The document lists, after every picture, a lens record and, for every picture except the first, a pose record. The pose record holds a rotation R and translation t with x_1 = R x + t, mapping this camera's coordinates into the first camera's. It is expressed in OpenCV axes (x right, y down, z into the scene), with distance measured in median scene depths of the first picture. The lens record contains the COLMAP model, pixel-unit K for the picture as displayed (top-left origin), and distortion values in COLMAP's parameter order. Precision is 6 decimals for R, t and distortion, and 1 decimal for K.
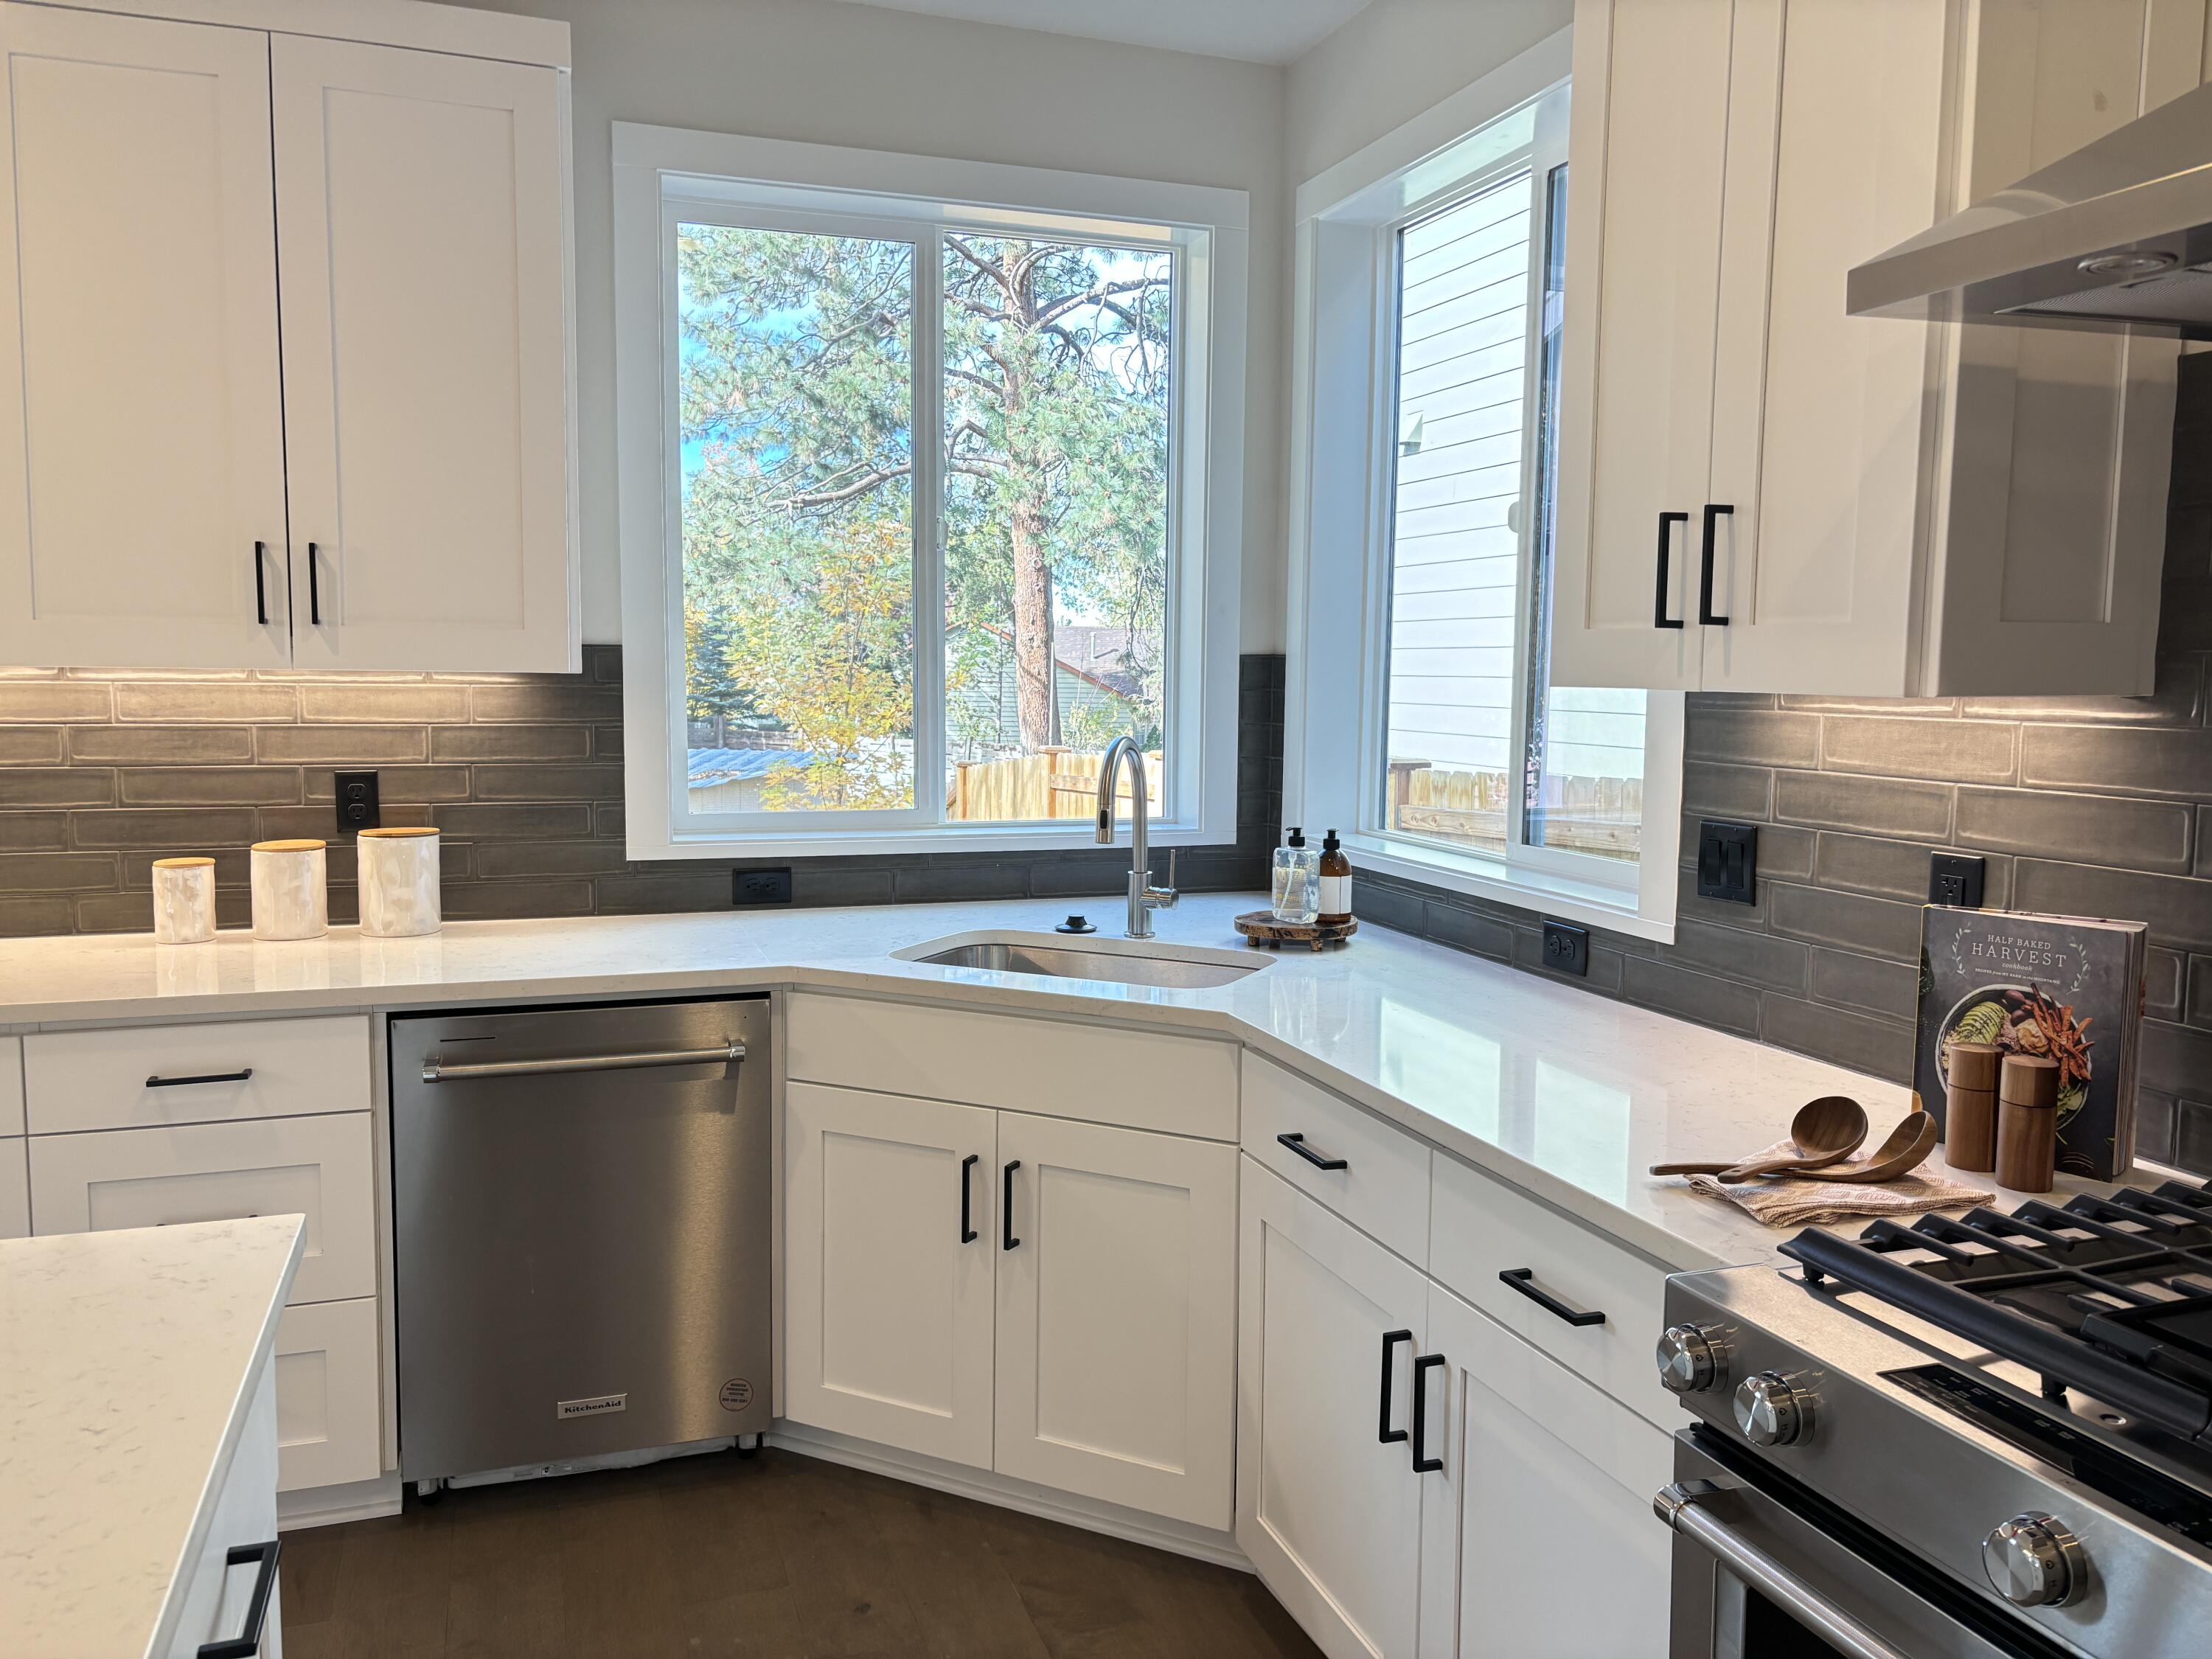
lens RADIAL K [[1624.2, 0, 1106.0], [0, 1624.2, 829.5], [0, 0, 1]] dist [-0.002839, -0.001241]
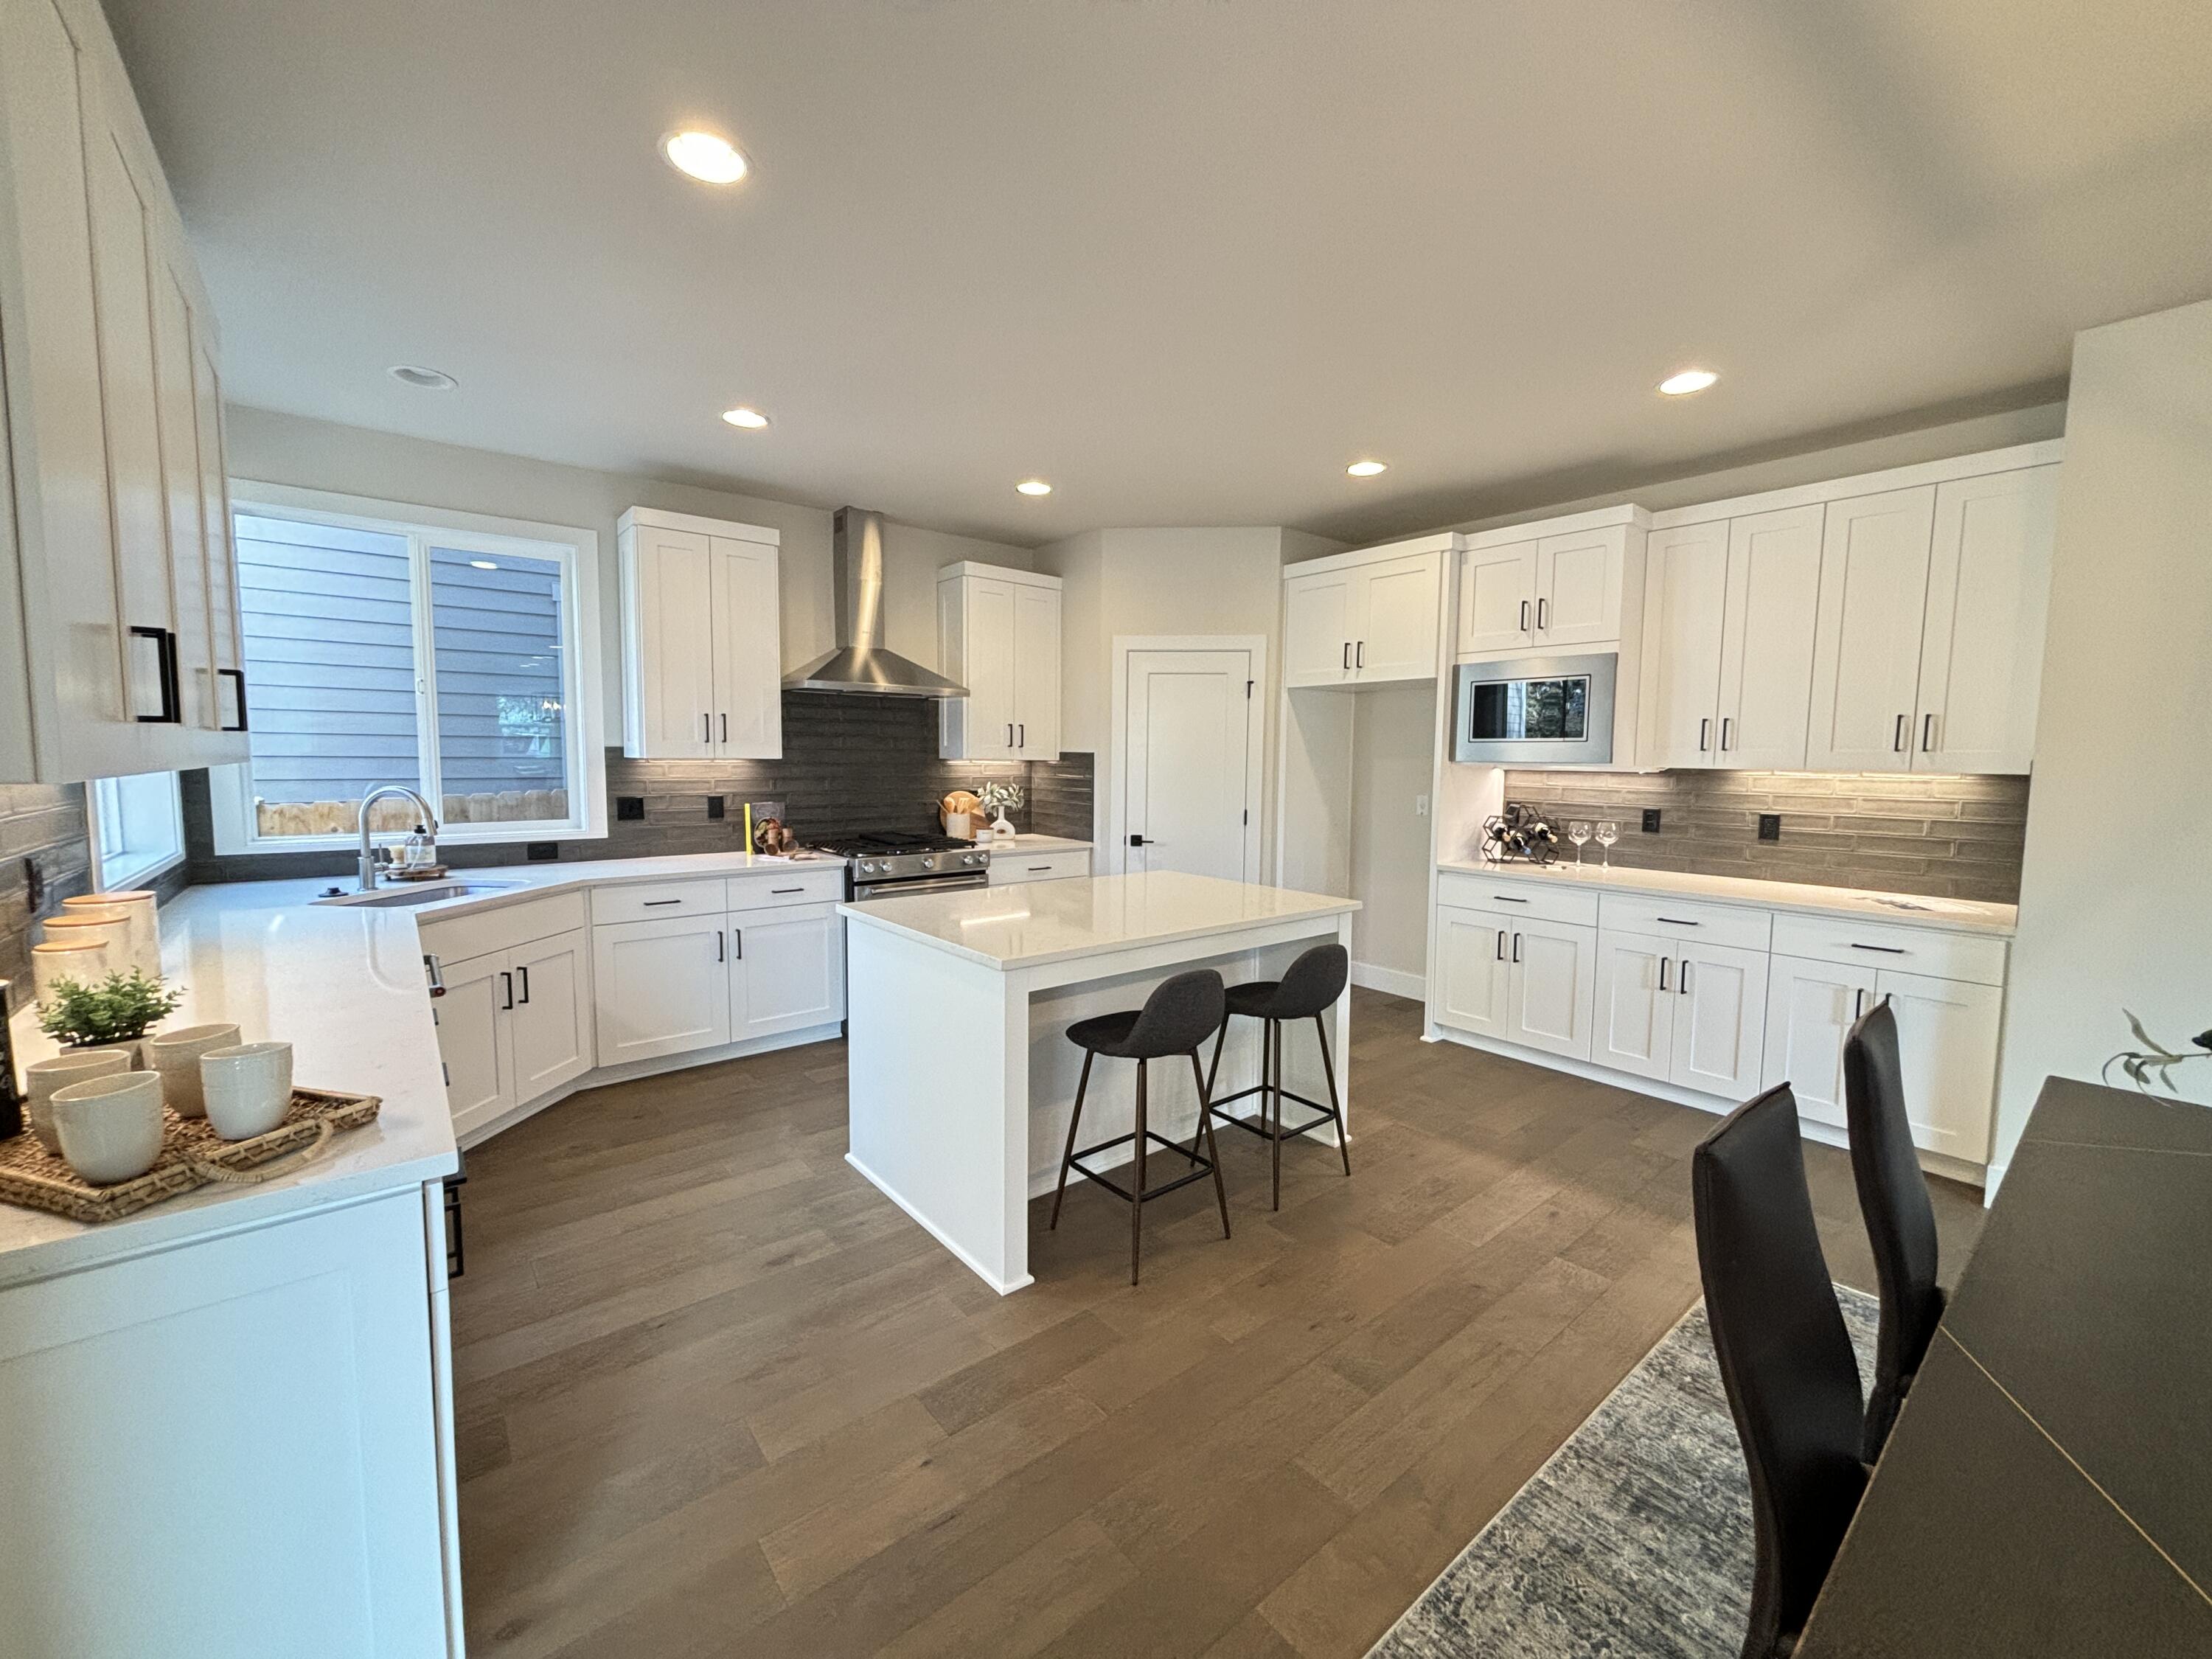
lens RADIAL K [[896.2, 0, 1106.0], [0, 896.2, 829.5], [0, 0, 1]] dist [0.026005, -0.013354]
pose [[-0.328063, -0.094597, 0.939907, -1.292065], [0.085852, 0.987870, 0.129390, -0.070629], [-0.940746, 0.123141, -0.315963, 0.500793]]
